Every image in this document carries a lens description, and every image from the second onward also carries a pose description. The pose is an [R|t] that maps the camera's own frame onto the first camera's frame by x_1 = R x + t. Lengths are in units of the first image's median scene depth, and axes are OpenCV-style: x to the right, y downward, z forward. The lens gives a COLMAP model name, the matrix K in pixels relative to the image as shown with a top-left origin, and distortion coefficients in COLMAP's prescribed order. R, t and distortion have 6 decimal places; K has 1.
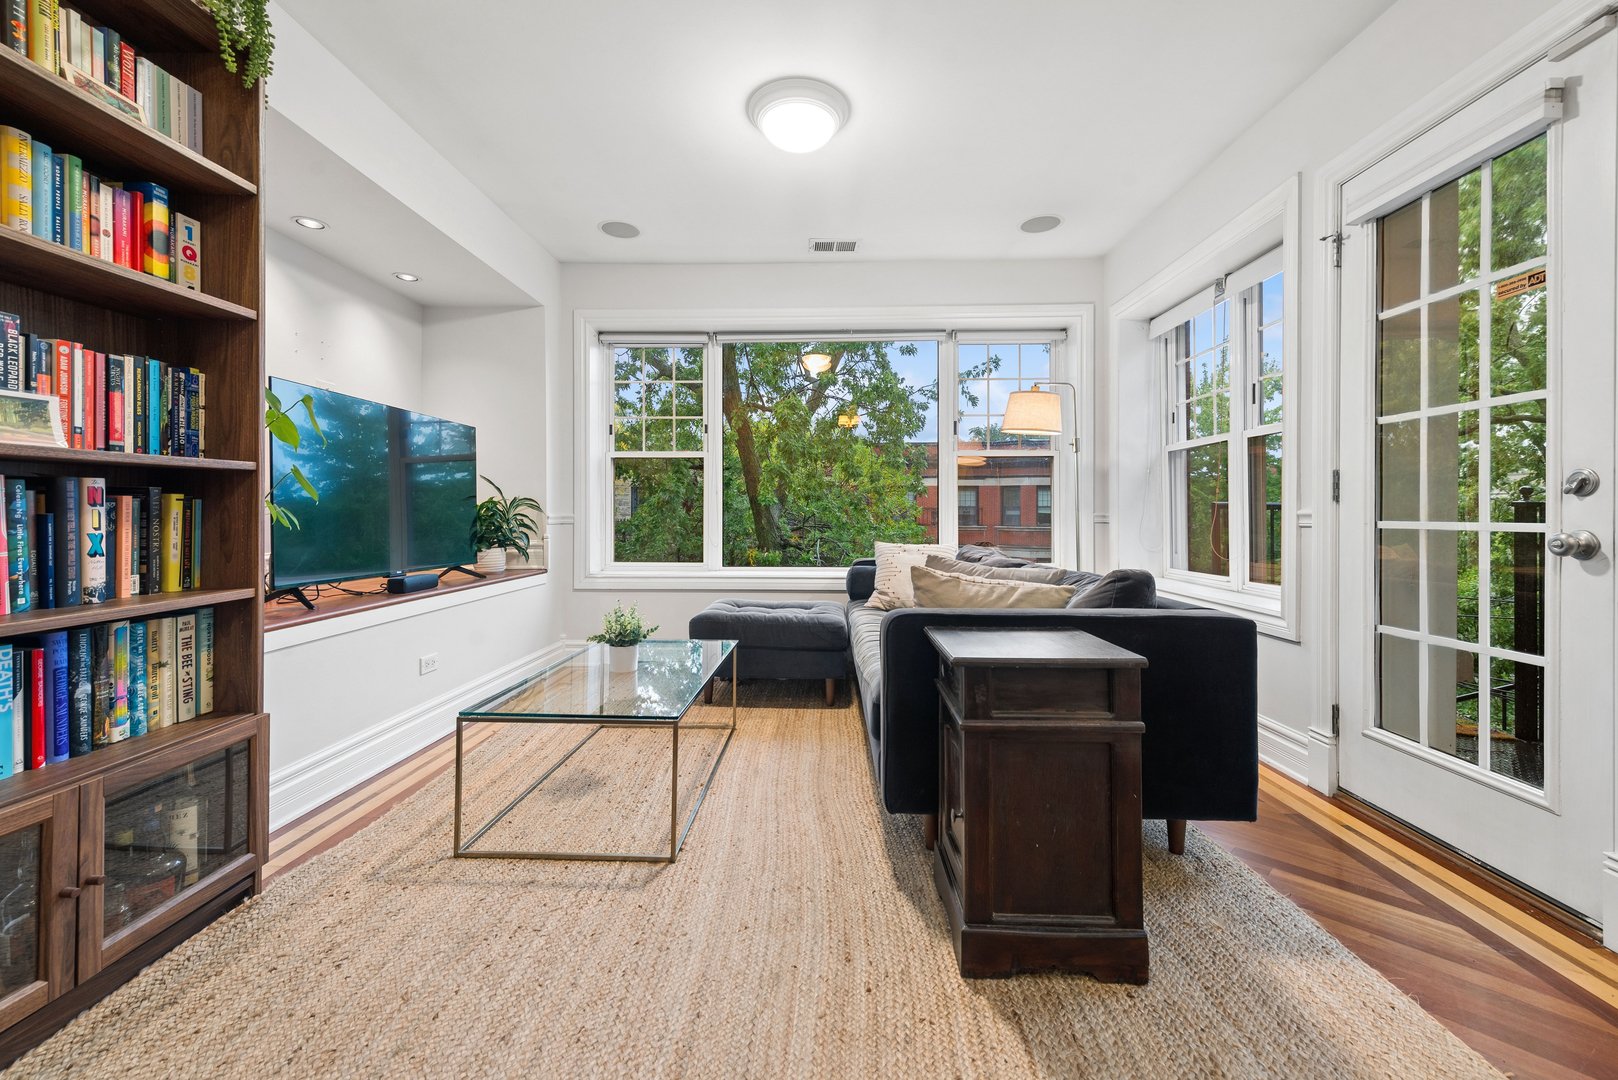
lens RADIAL K [[654.5, 0, 806.0], [0, 654.5, 516.6], [0, 0, 1]] dist [0.008586, -0.000403]
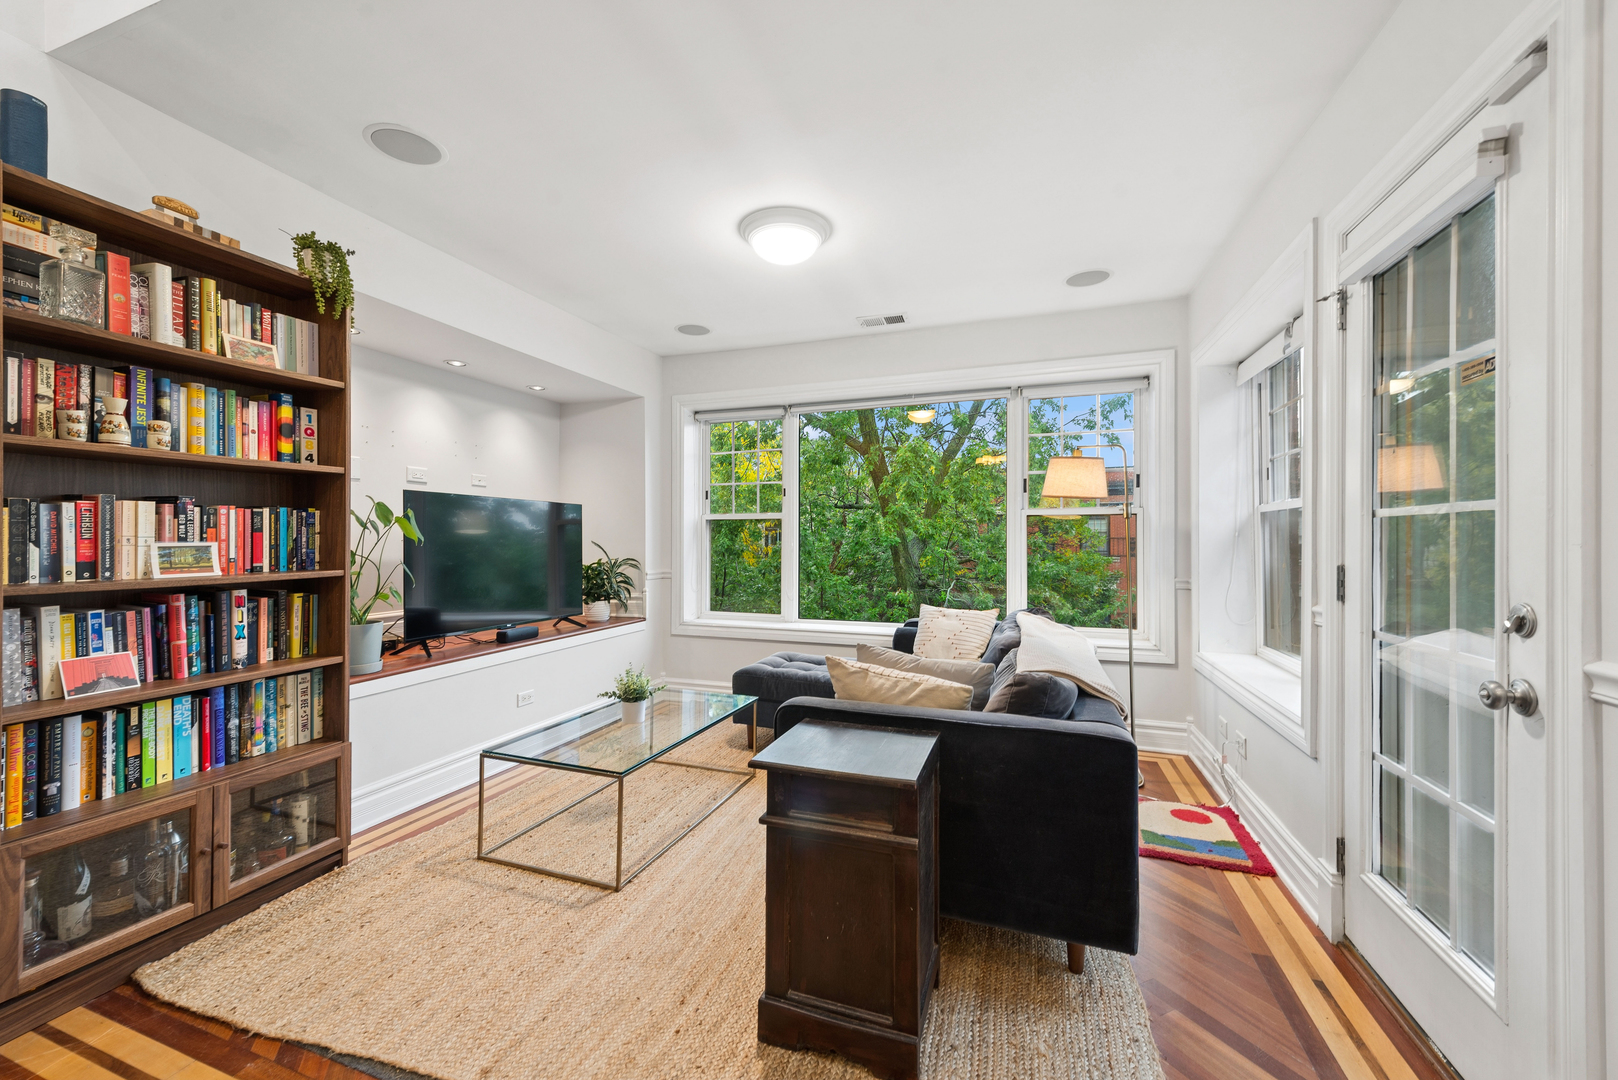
lens RADIAL K [[638.1, 0, 790.6], [0, 638.1, 540.4], [0, 0, 1]] dist [0.008585, -0.000236]
pose [[0.948520, -0.000262, -0.316717, 0.566895], [-0.000612, 0.999996, -0.002661, -0.147370], [0.316716, 0.002718, 0.948516, -0.039173]]
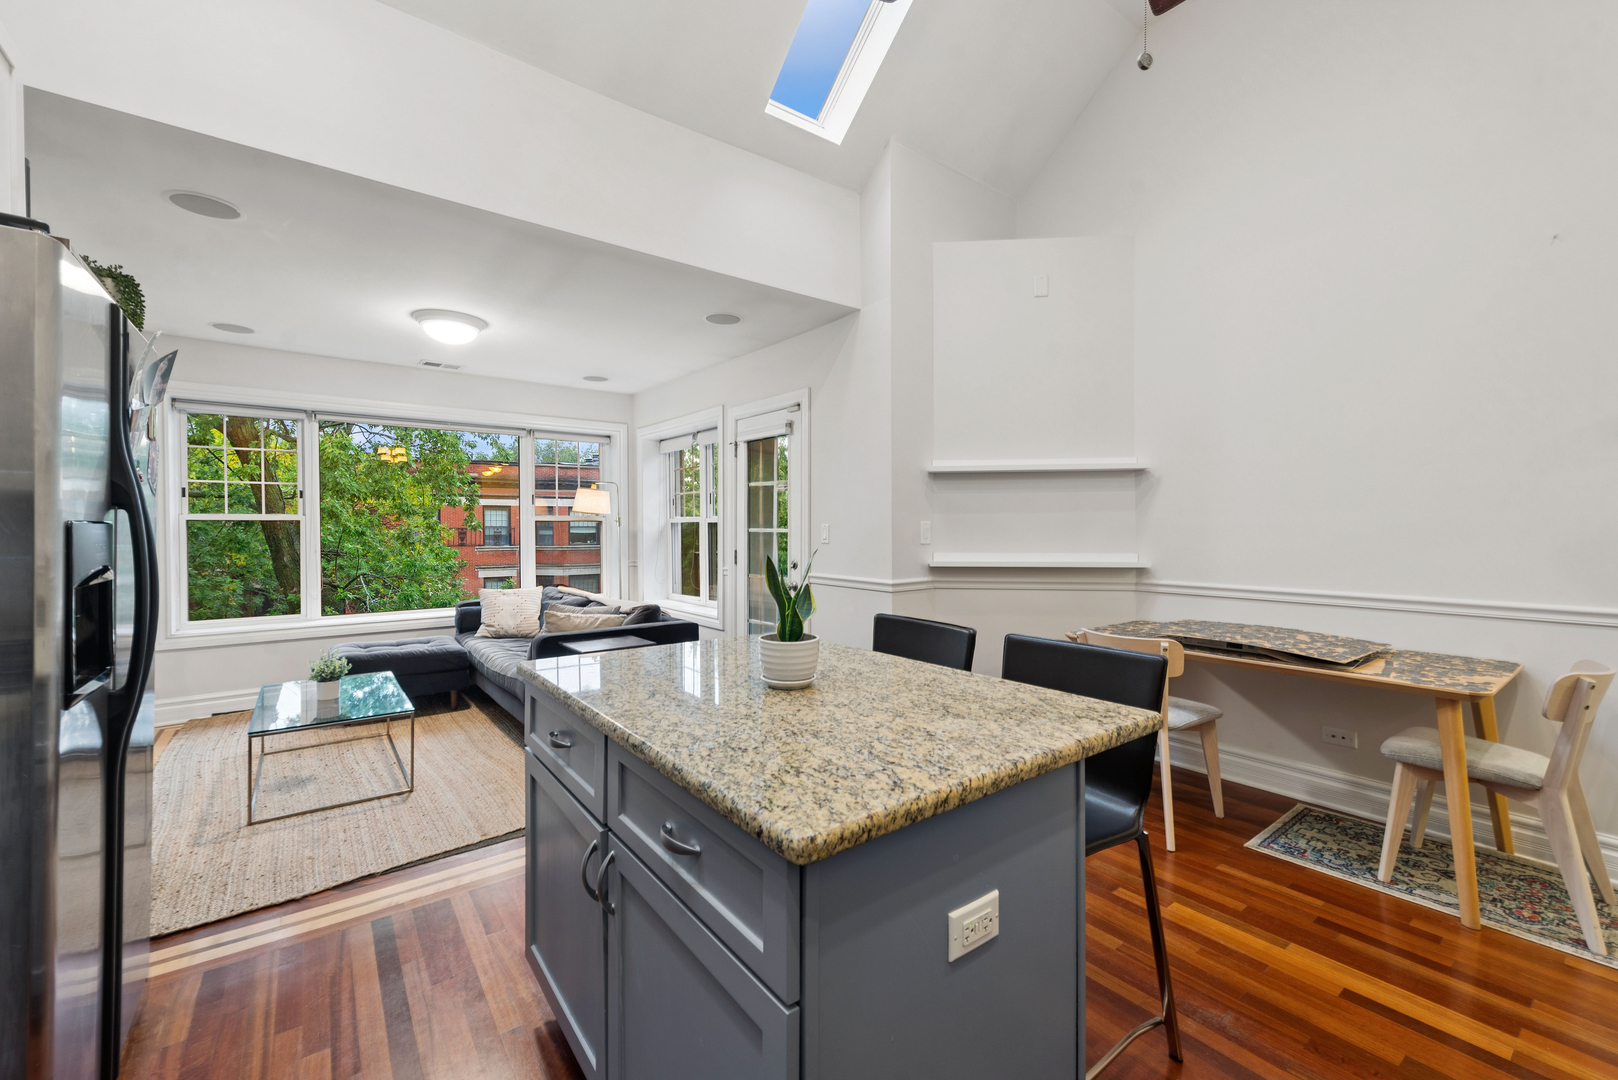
lens RADIAL K [[653.0, 0, 800.7], [0, 653.0, 530.1], [0, 0, 1]] dist [0.008606, -0.000047]
pose [[0.773742, -0.004008, 0.633488, -0.586431], [0.003938, 0.999991, 0.001516, -0.204182], [-0.633489, 0.001322, 0.773751, -1.189944]]
